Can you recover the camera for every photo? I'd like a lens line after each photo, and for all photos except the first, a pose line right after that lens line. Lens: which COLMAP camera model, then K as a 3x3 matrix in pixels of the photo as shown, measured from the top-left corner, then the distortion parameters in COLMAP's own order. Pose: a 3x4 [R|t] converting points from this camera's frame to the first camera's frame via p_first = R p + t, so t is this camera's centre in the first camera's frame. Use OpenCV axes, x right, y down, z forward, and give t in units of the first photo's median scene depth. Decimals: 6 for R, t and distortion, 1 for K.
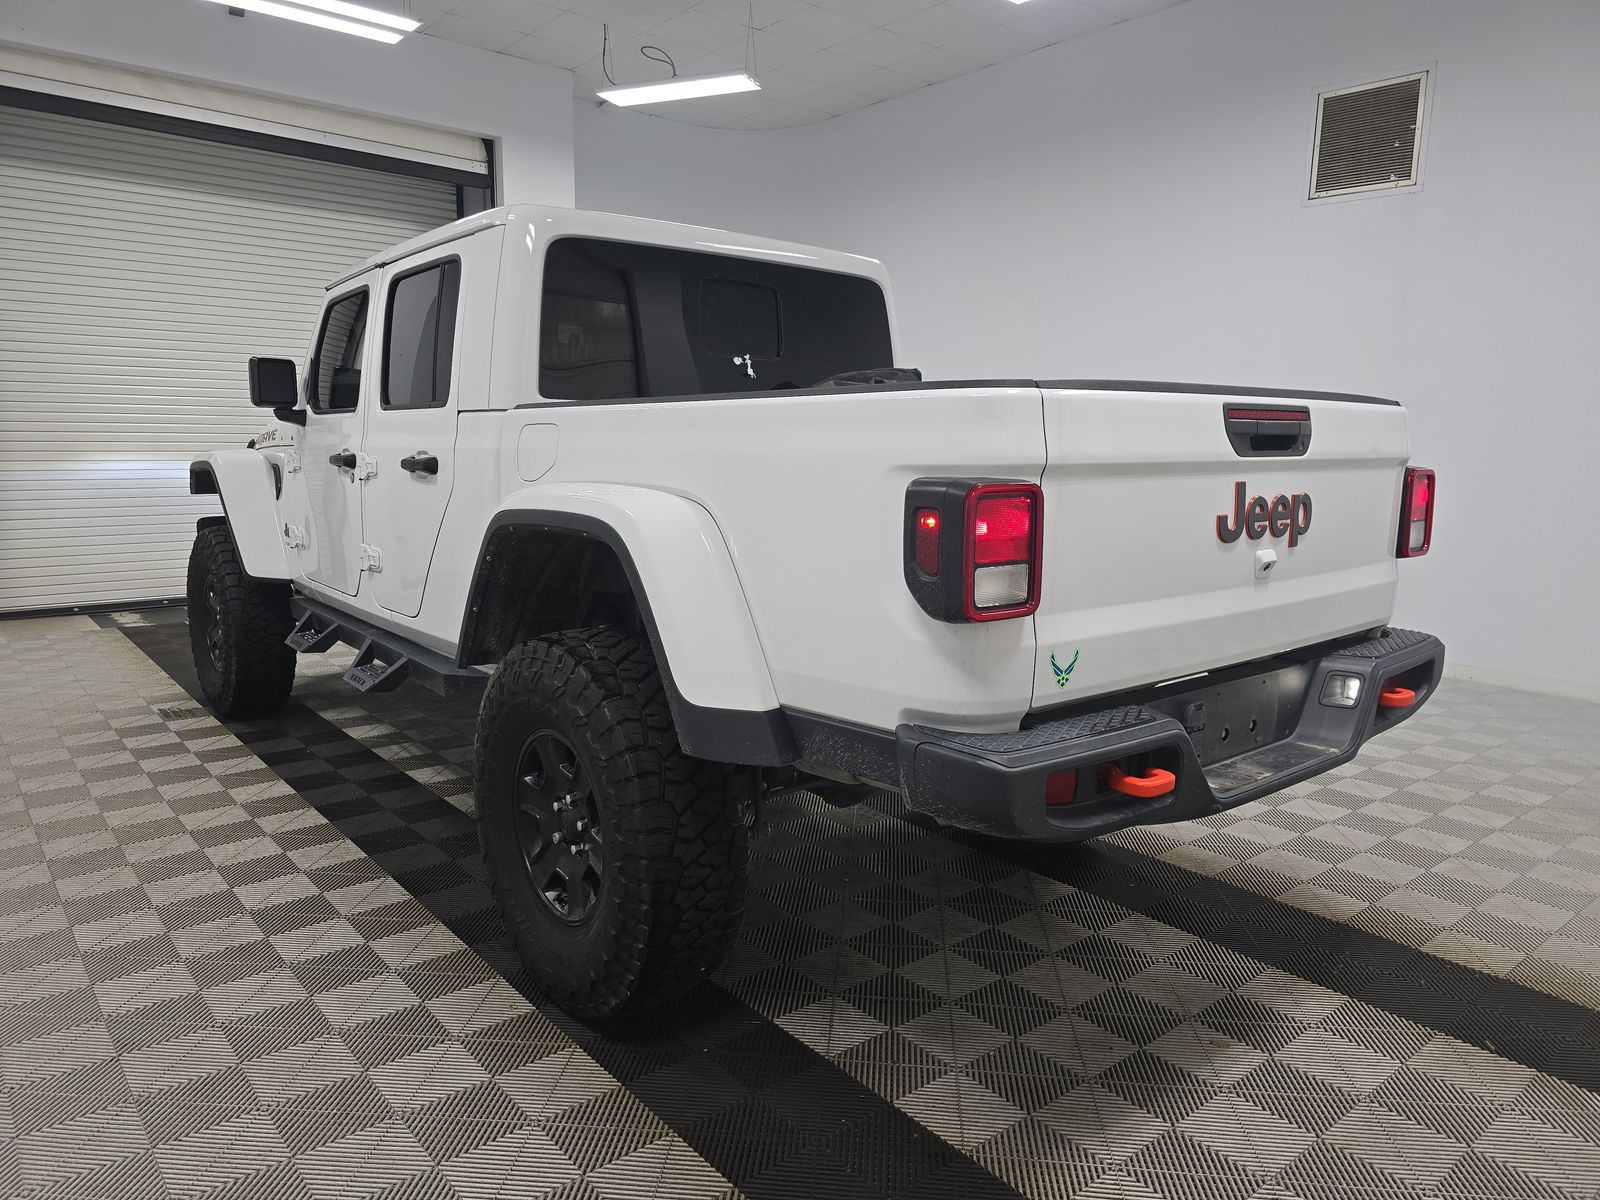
lens RADIAL K [[1073.4, 0, 795.7], [0, 1073.4, 611.1], [0, 0, 1]] dist [0.043247, -0.028041]
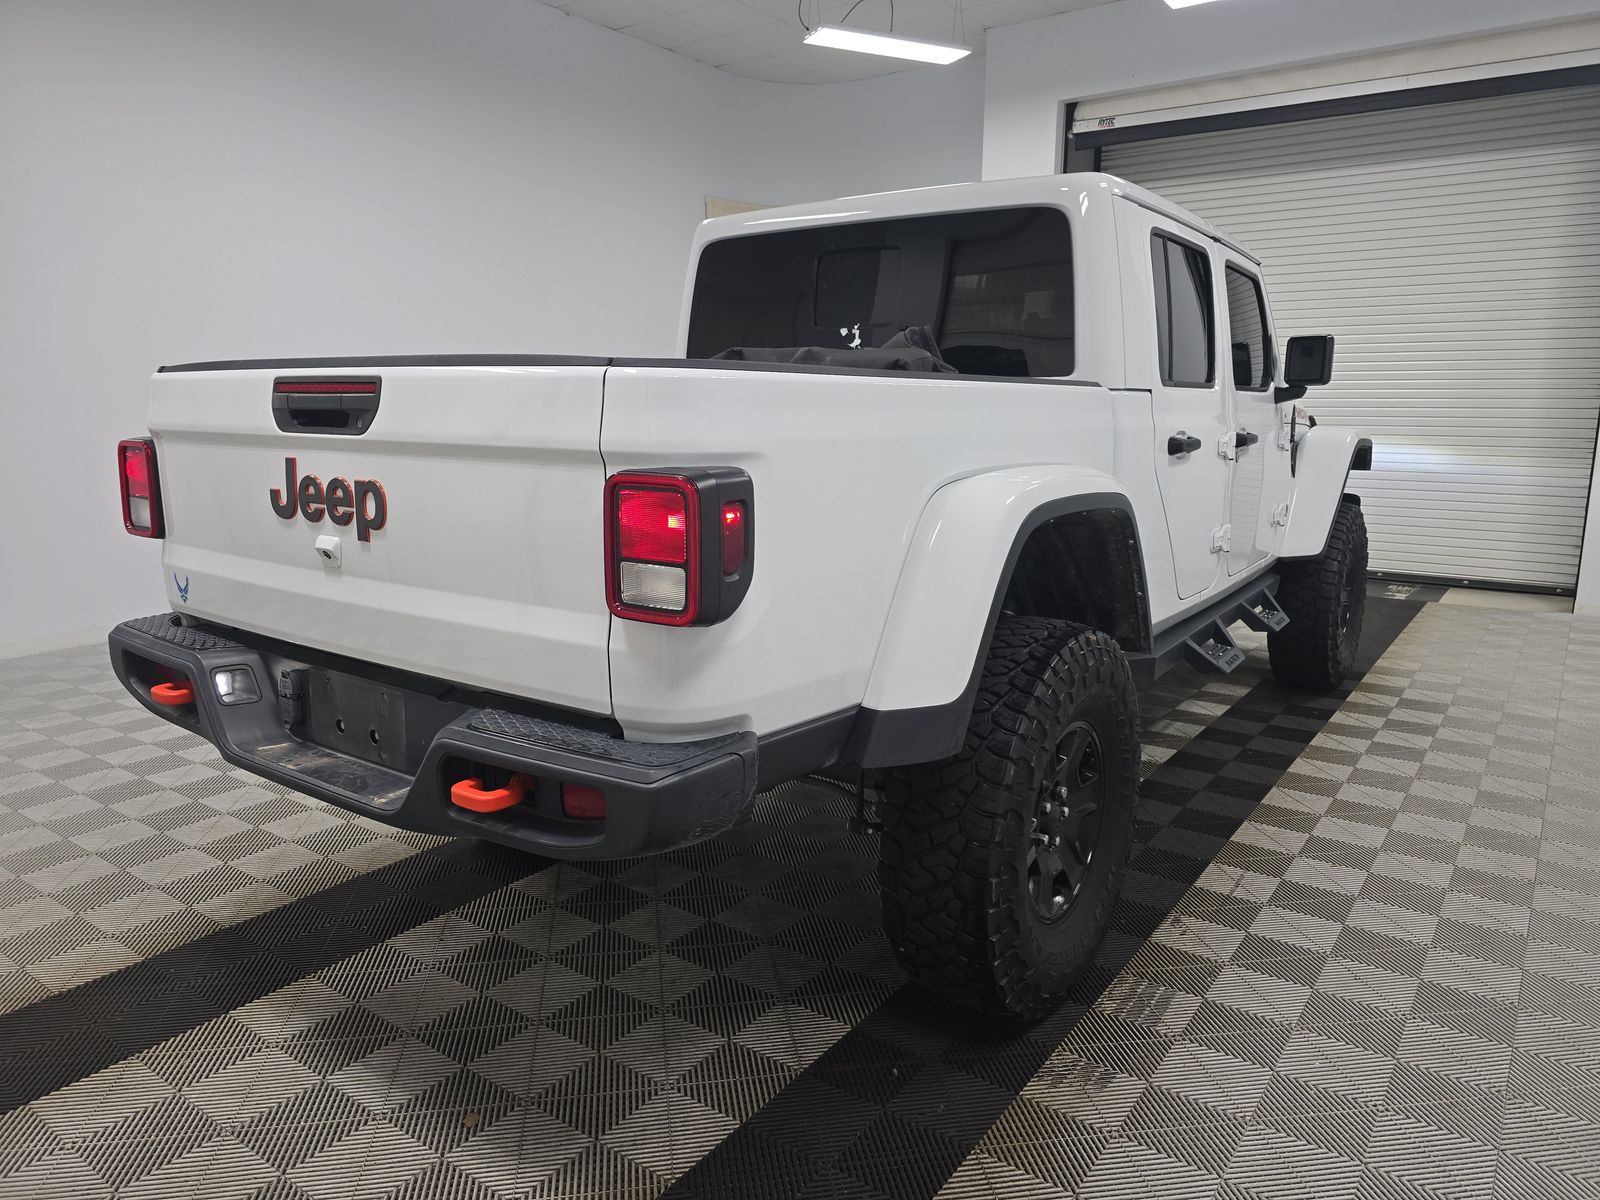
lens RADIAL K [[1073.4, 0, 799.0], [0, 1073.4, 608.8], [0, 0, 1]] dist [0.043247, -0.028041]
pose [[0.260184, 0.178378, -0.948939, 1.416471], [-0.157411, 0.977476, 0.140583, -0.187603], [0.952642, 0.112796, 0.282402, 1.127670]]
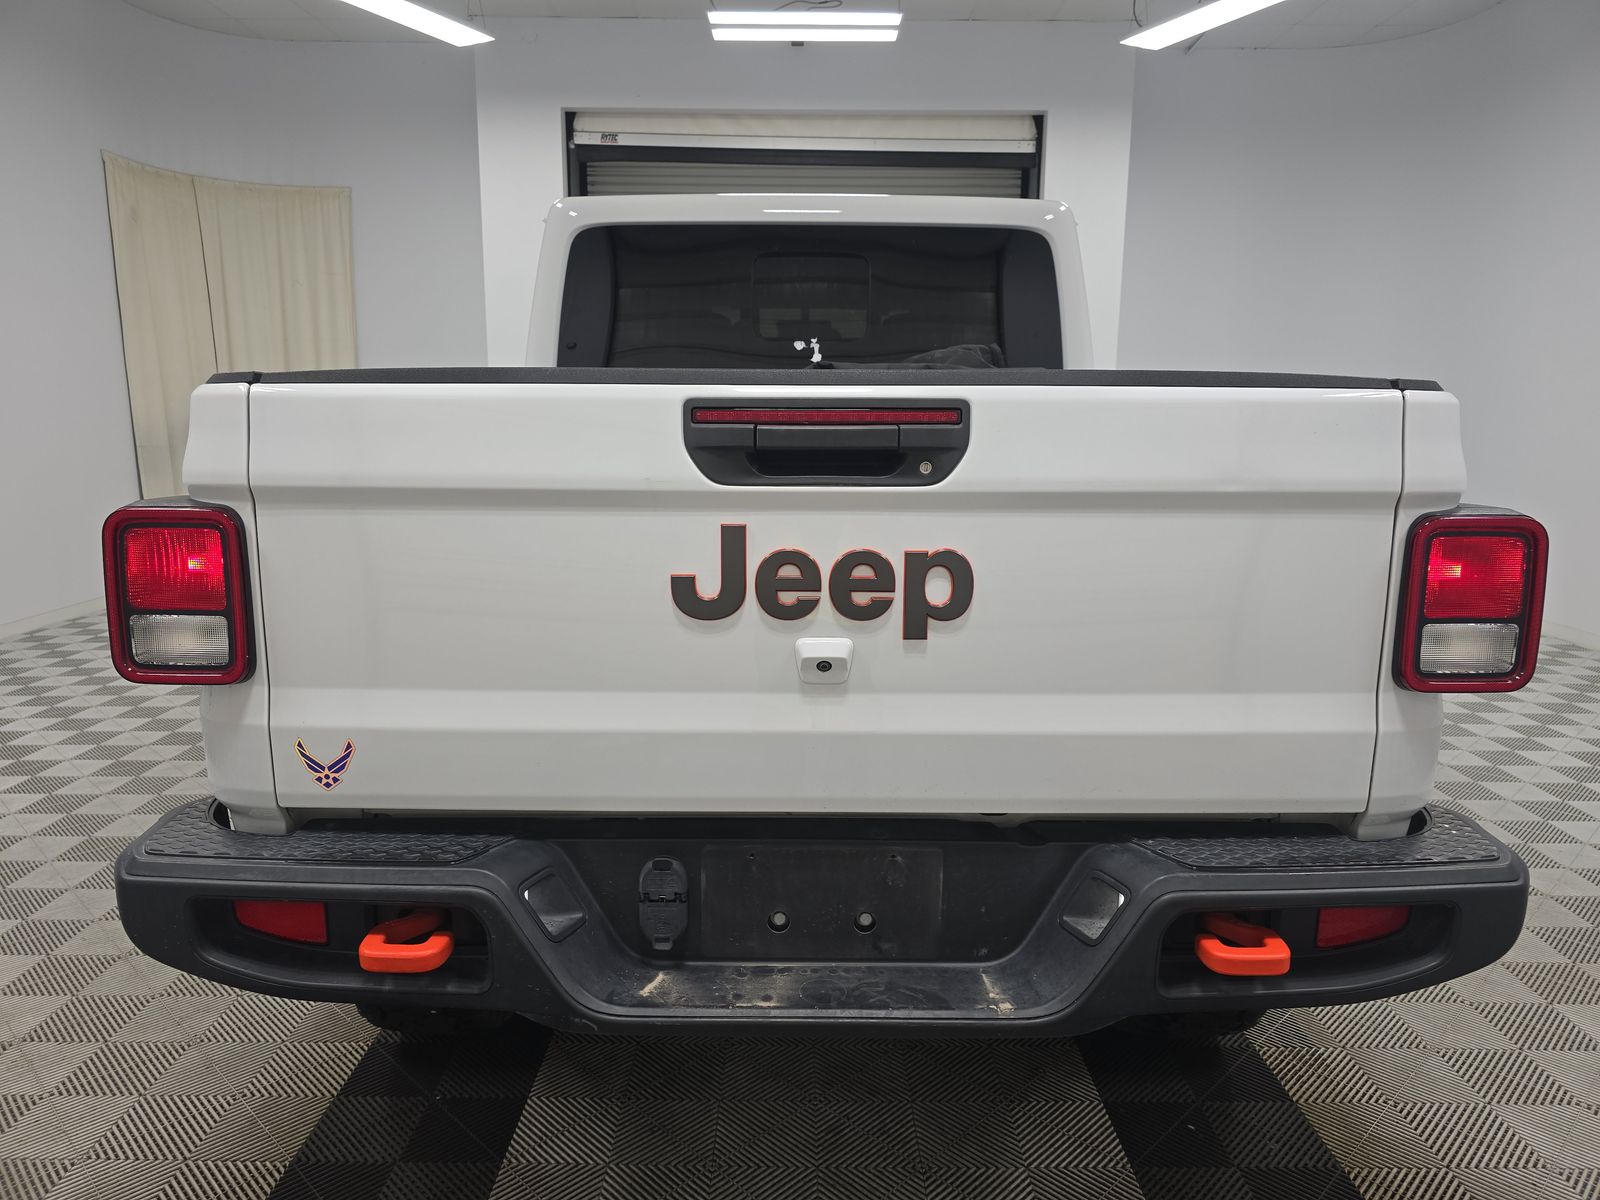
lens RADIAL K [[1073.4, 0, 797.1], [0, 1073.4, 607.0], [0, 0, 1]] dist [0.043247, -0.028041]
pose [[0.774820, 0.106765, -0.623101, 0.795413], [-0.099995, 0.993926, 0.045961, -0.100260], [0.624223, 0.026696, 0.780790, 0.520480]]
